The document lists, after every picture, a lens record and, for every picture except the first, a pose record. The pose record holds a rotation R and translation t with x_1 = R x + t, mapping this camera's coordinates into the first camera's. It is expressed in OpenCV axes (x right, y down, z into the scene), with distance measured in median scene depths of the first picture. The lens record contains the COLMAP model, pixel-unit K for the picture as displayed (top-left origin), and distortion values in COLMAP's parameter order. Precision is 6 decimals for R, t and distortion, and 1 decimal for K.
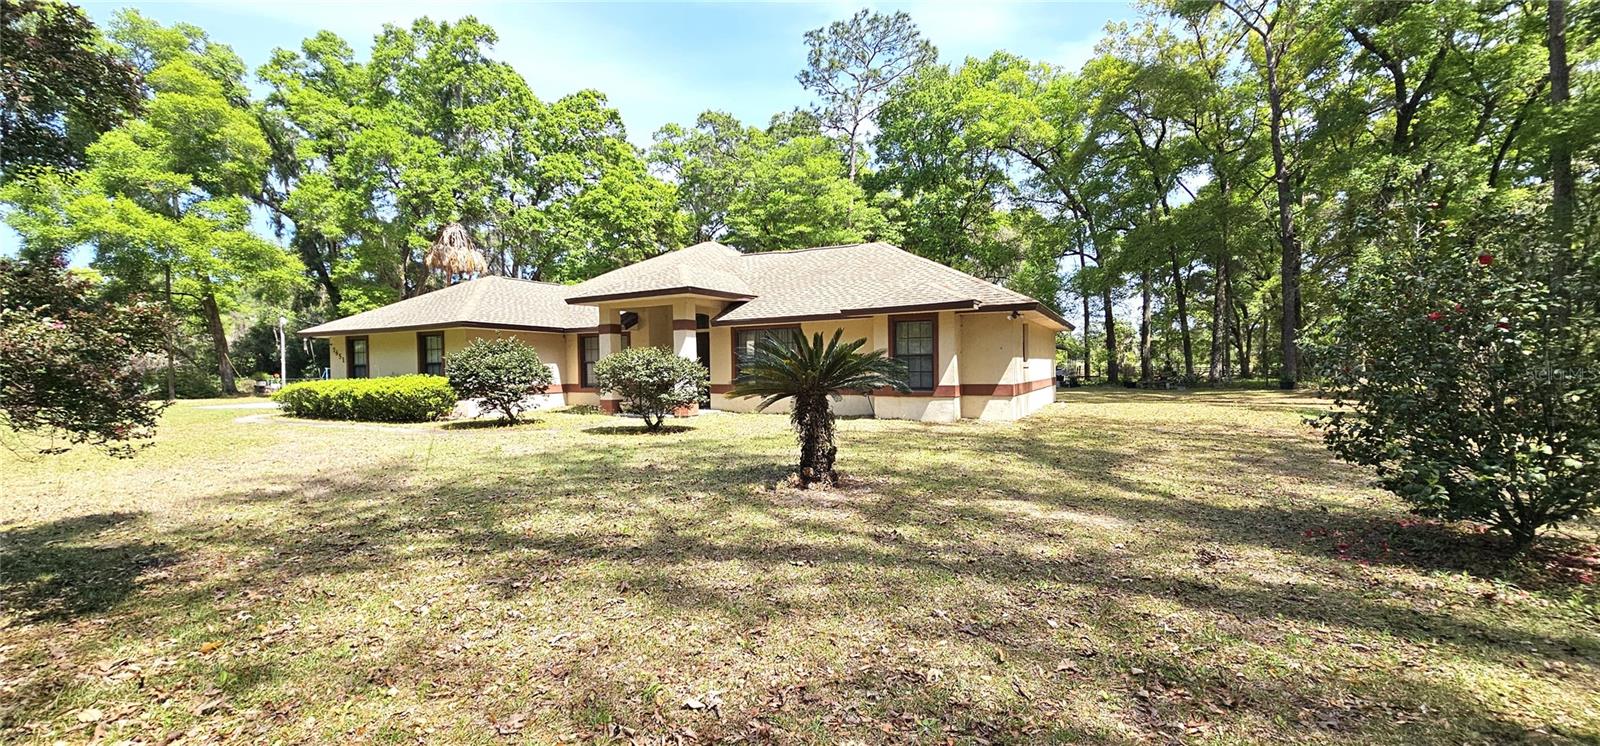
lens RADIAL K [[645.6, 0, 795.5], [0, 645.6, 384.9], [0, 0, 1]] dist [-0.000703, -0.000528]
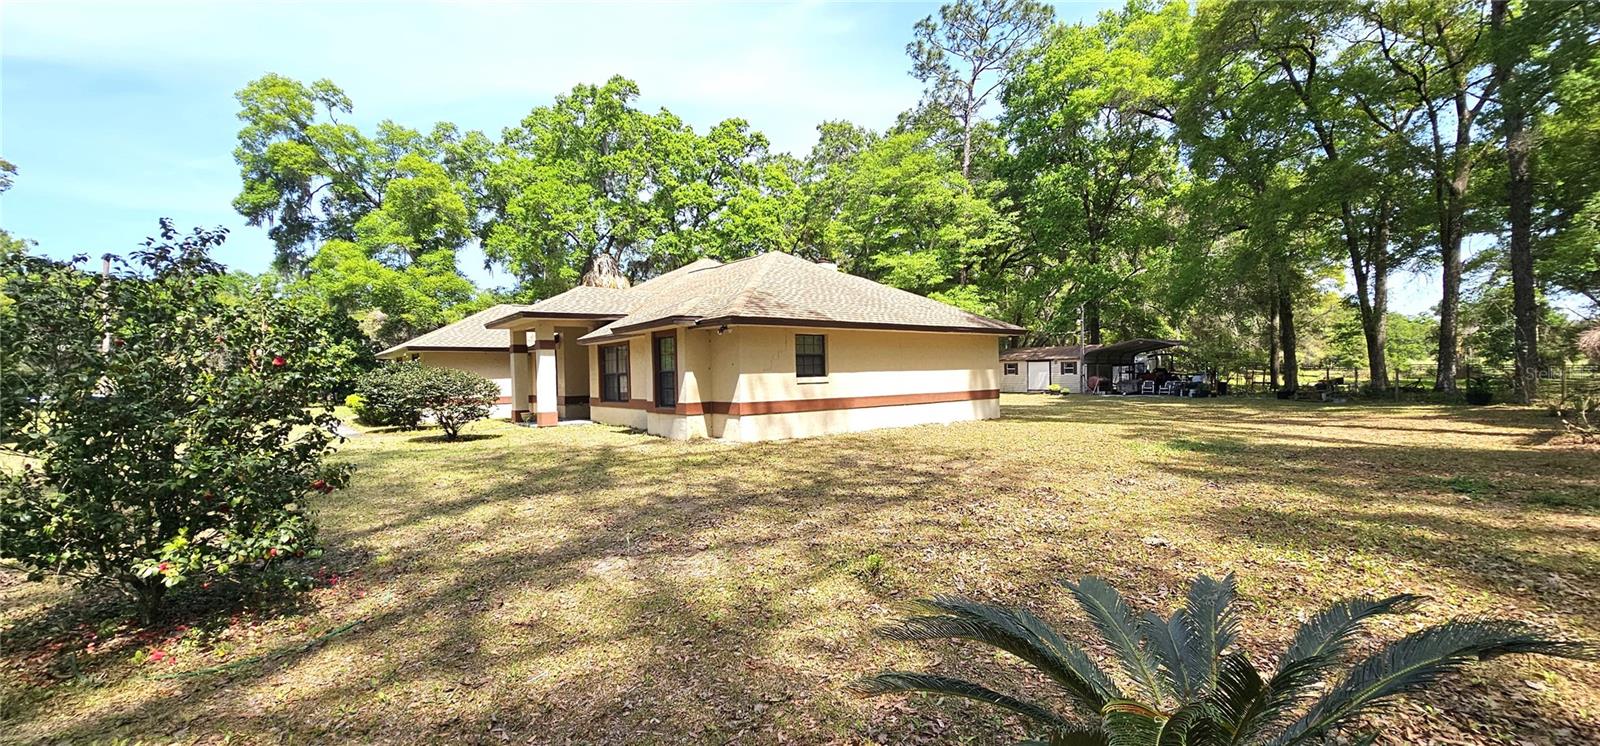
lens RADIAL K [[650.0, 0, 800.0], [0, 650.0, 391.8], [0, 0, 1]] dist [0.000842, -0.000058]
pose [[0.916262, 0.006210, -0.400532, 0.284344], [-0.002930, 0.999957, 0.008801, -0.009248], [0.400569, -0.006890, 0.916241, 0.050303]]
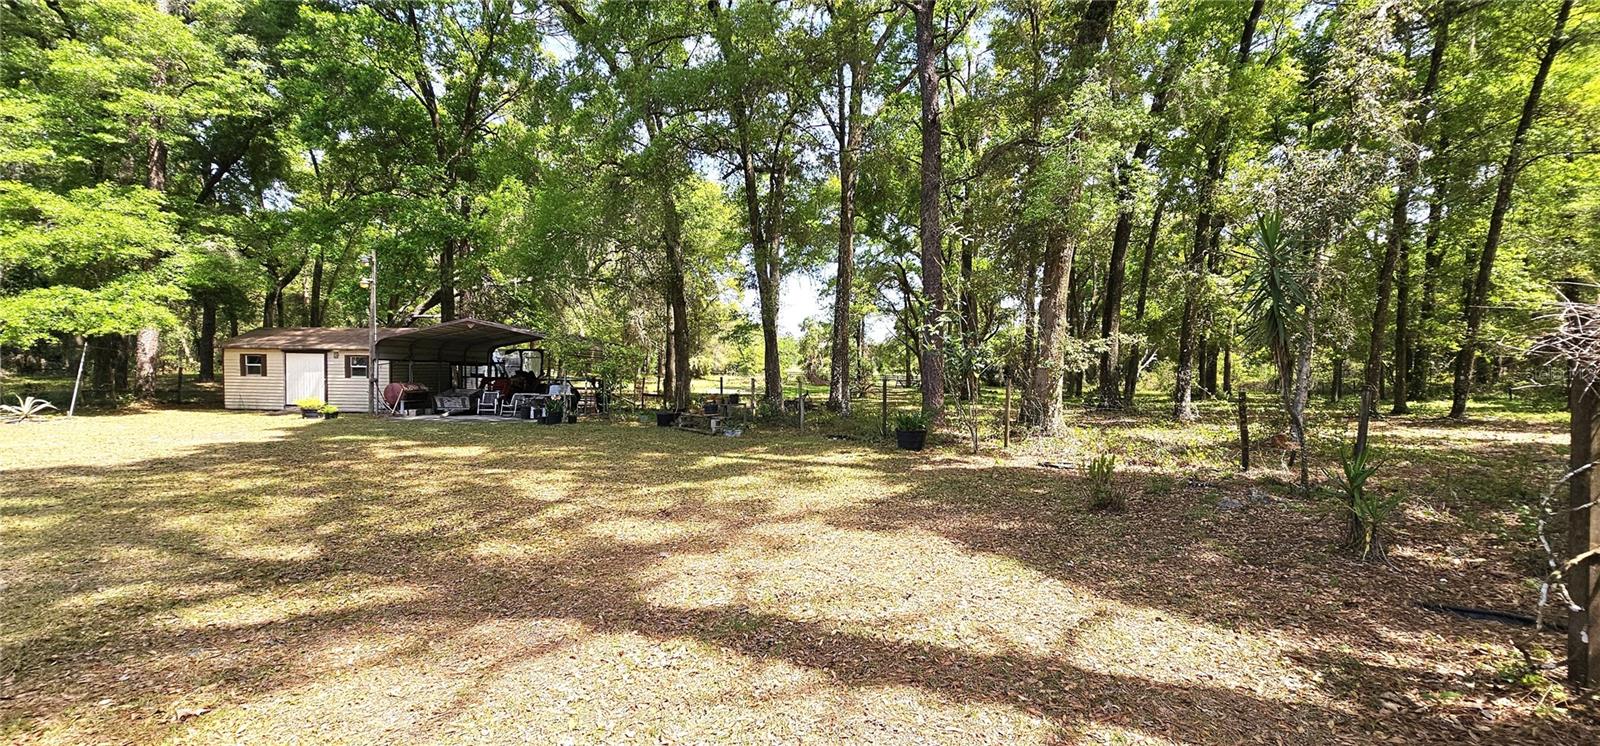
lens RADIAL K [[645.6, 0, 795.5], [0, 645.6, 384.9], [0, 0, 1]] dist [-0.000703, -0.000528]
pose [[0.937008, 0.017331, 0.348879, 0.414823], [-0.015180, 0.999845, -0.008898, -0.022959], [-0.348979, 0.003041, 0.937126, 0.473869]]
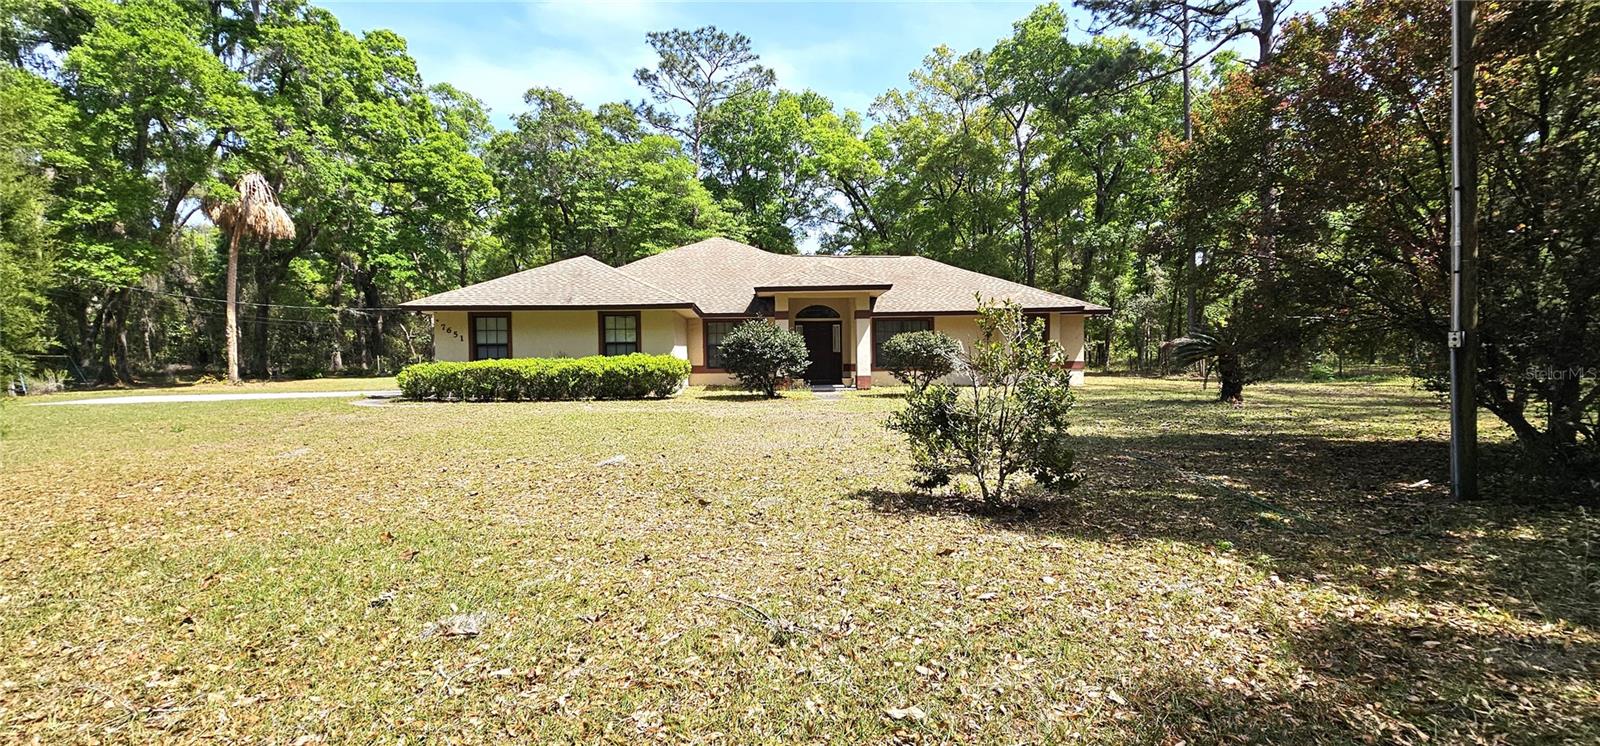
lens RADIAL K [[645.6, 0, 795.5], [0, 645.6, 384.9], [0, 0, 1]] dist [-0.000703, -0.000528]
pose [[0.862439, -0.015051, 0.505937, -0.363474], [0.013120, 0.999887, 0.007381, 0.012475], [-0.505991, 0.000272, 0.862539, -0.005726]]
